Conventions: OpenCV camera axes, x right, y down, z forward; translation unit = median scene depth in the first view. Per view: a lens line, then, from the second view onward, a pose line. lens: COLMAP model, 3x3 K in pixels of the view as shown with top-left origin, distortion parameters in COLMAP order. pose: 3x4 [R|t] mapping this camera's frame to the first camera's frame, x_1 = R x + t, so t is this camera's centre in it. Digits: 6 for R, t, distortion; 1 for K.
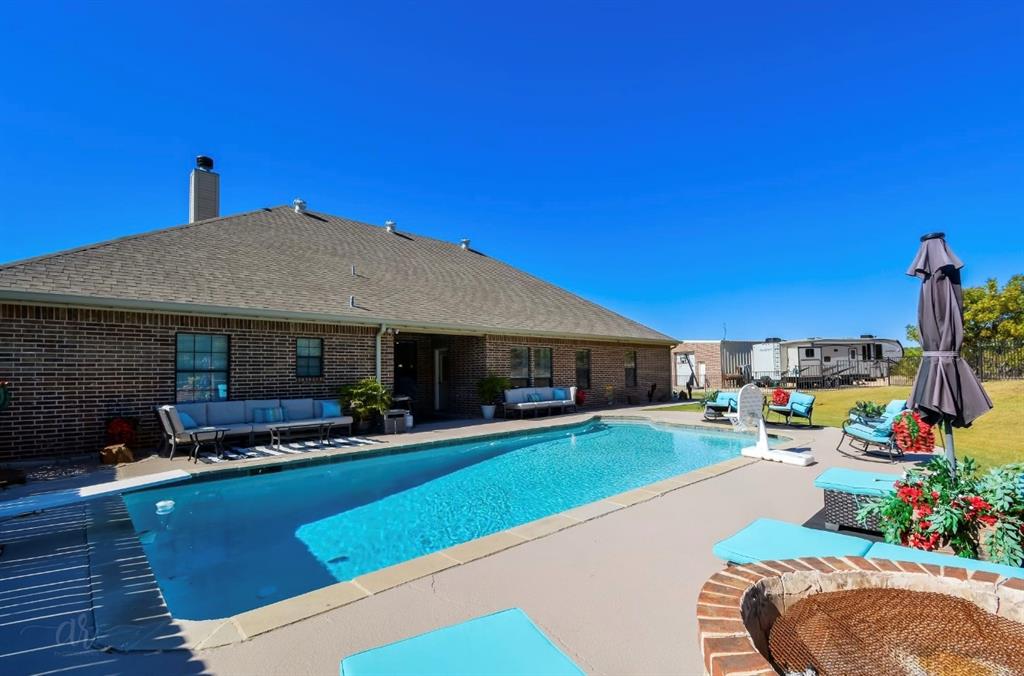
lens RADIAL K [[481.2, 0, 512.0], [0, 481.2, 338.0], [0, 0, 1]] dist [-0.001209, -0.019813]
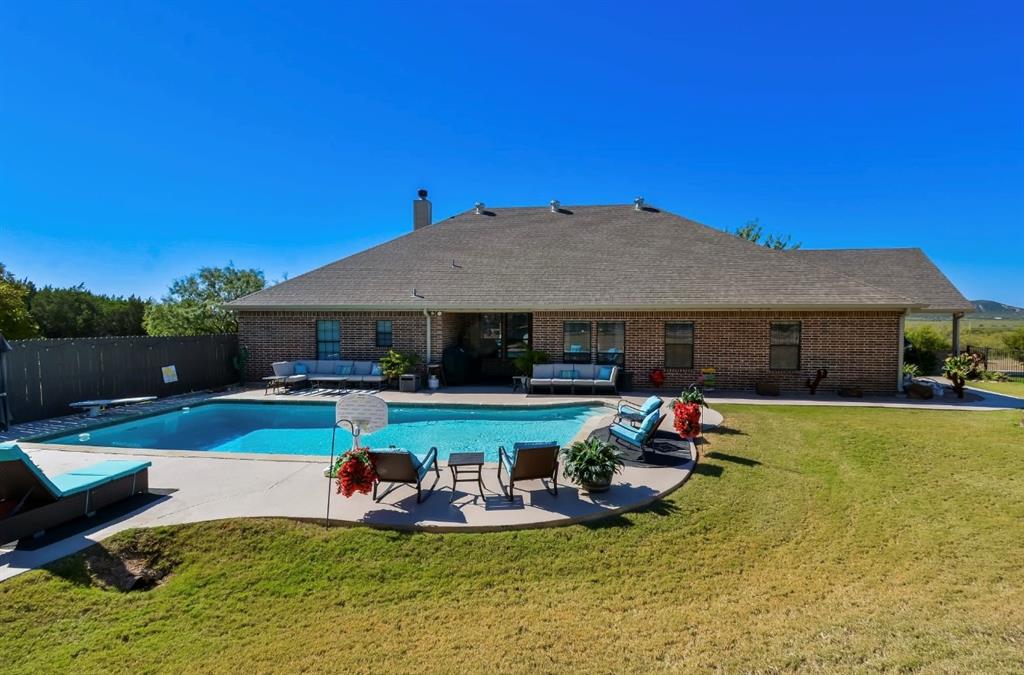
lens RADIAL K [[481.2, 0, 512.0], [0, 481.2, 337.5], [0, 0, 1]] dist [-0.001209, -0.019813]
pose [[0.622856, 0.018482, -0.782119, 0.752074], [0.041535, 0.997530, 0.056649, -0.010978], [0.781234, -0.067769, 0.620549, 0.316985]]
